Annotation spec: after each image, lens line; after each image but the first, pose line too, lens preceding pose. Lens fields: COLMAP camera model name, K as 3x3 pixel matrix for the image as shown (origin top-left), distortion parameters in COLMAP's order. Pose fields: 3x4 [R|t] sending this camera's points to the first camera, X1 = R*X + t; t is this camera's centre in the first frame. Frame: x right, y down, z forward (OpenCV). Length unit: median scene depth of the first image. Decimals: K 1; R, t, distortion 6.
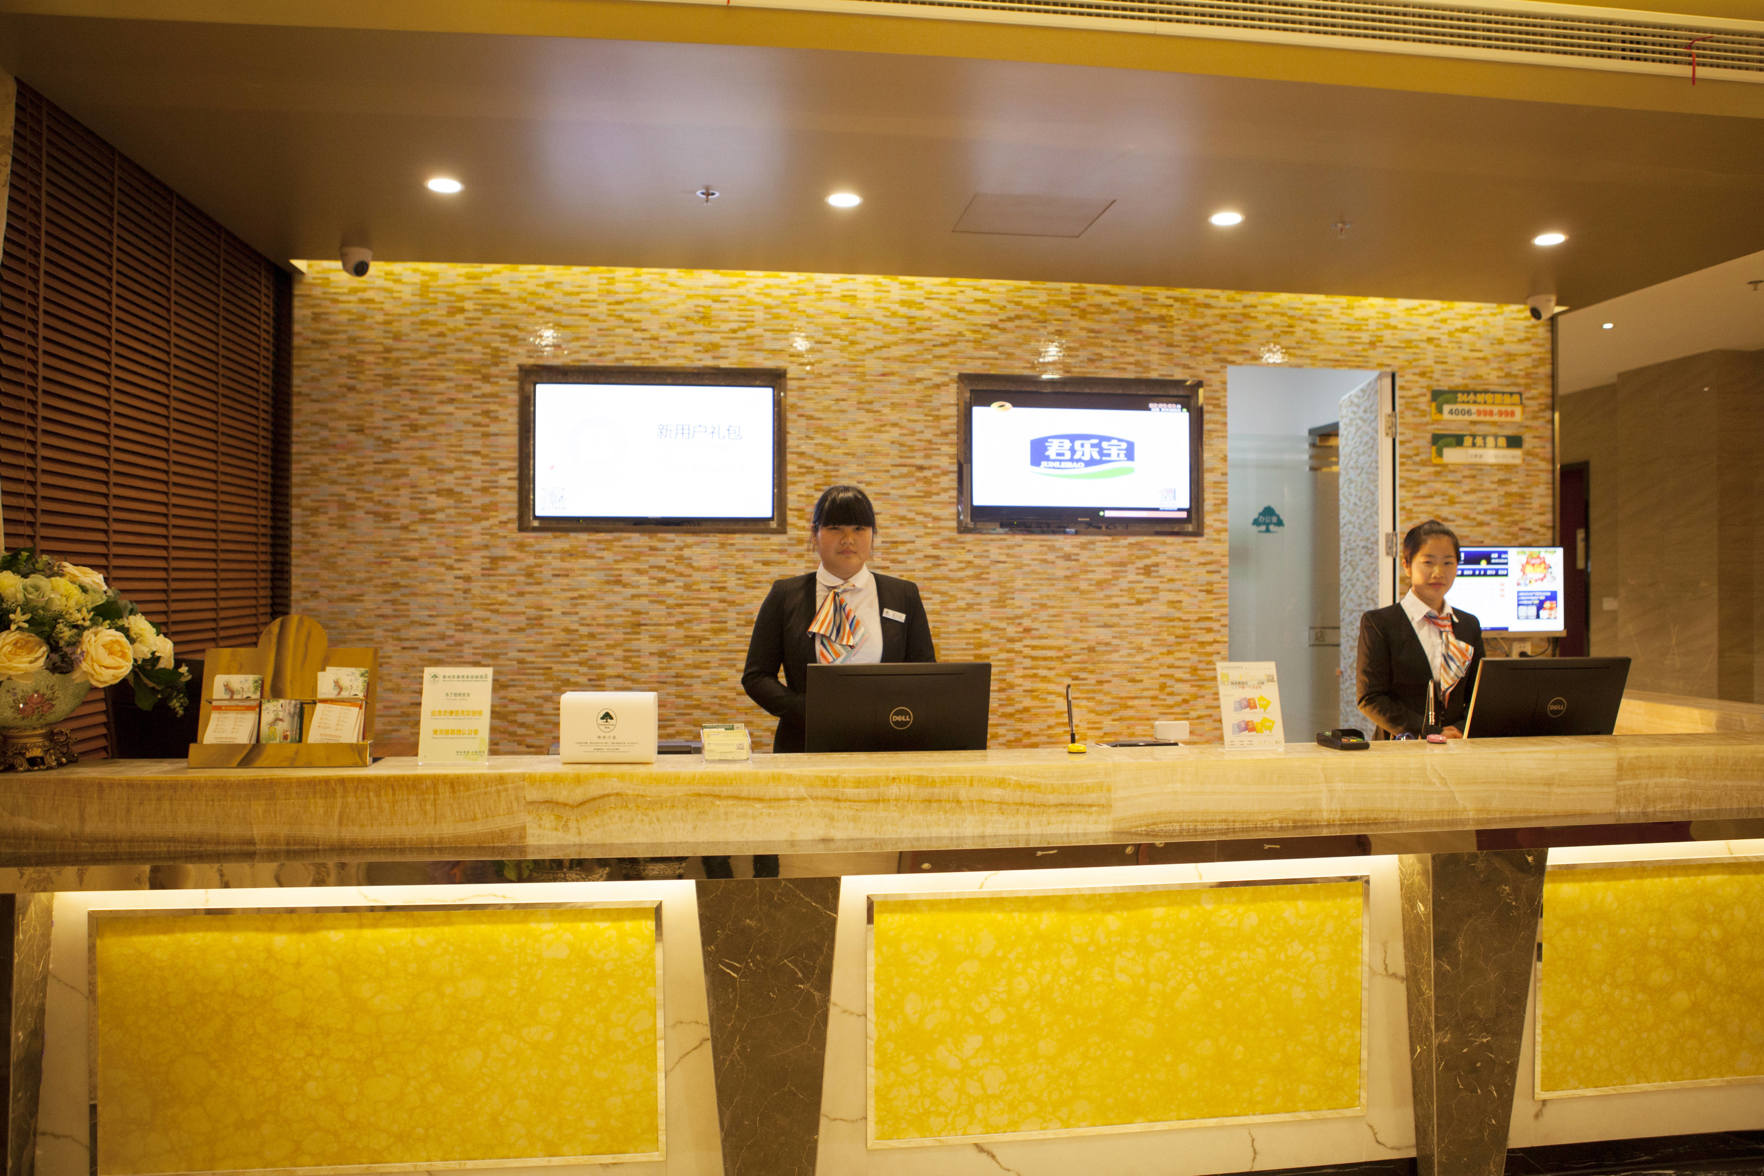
lens RADIAL K [[1239.4, 0, 993.7], [0, 1239.4, 553.2], [0, 0, 1]] dist [-0.071244, 0.028236]
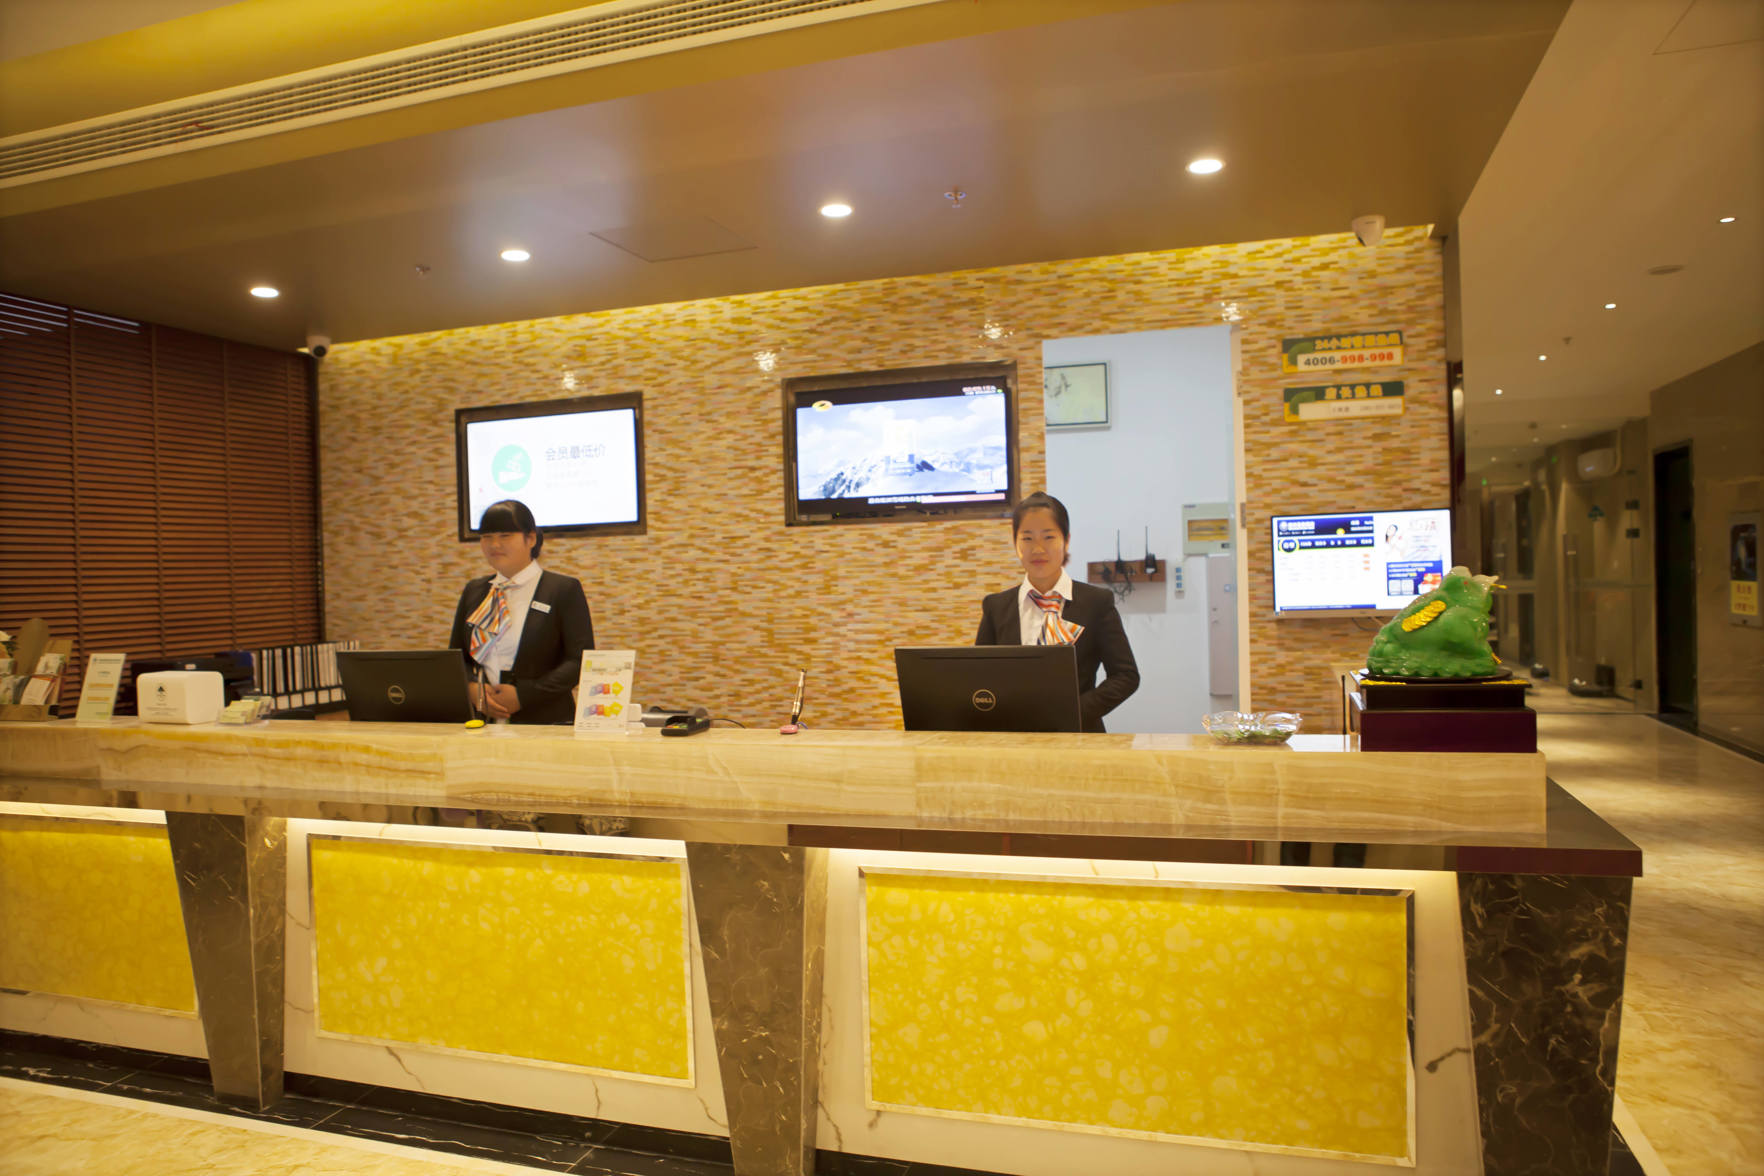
lens RADIAL K [[1239.4, 0, 1046.5], [0, 1239.4, 544.6], [0, 0, 1]] dist [-0.071244, 0.028236]
pose [[0.897877, -0.036538, -0.438728, 0.708492], [0.043104, 0.999058, 0.005011, 0.004316], [0.438132, -0.023410, 0.898606, 0.140497]]
